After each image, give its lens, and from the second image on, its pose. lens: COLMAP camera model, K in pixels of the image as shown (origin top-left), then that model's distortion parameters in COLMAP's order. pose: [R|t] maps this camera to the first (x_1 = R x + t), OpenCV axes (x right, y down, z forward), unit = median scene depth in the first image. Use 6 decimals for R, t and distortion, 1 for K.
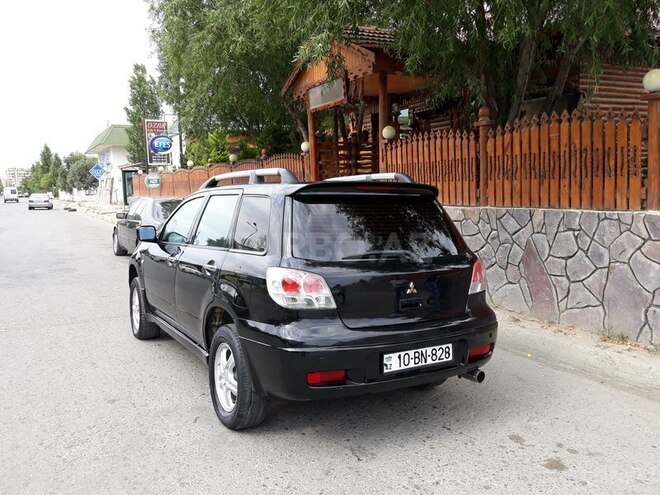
lens RADIAL K [[578.8, 0, 333.4], [0, 578.8, 247.8], [0, 0, 1]] dist [0.006265, 0.004536]
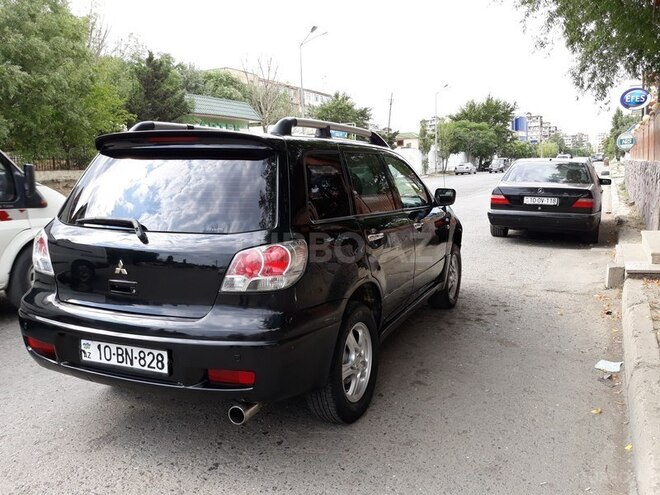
lens RADIAL K [[578.8, 0, 332.7], [0, 578.8, 250.3], [0, 0, 1]] dist [0.006265, 0.004536]
pose [[0.615259, 0.120508, -0.779060, 0.979494], [-0.068997, 0.992686, 0.099063, -0.054671], [0.785300, -0.007196, 0.619074, 0.781759]]
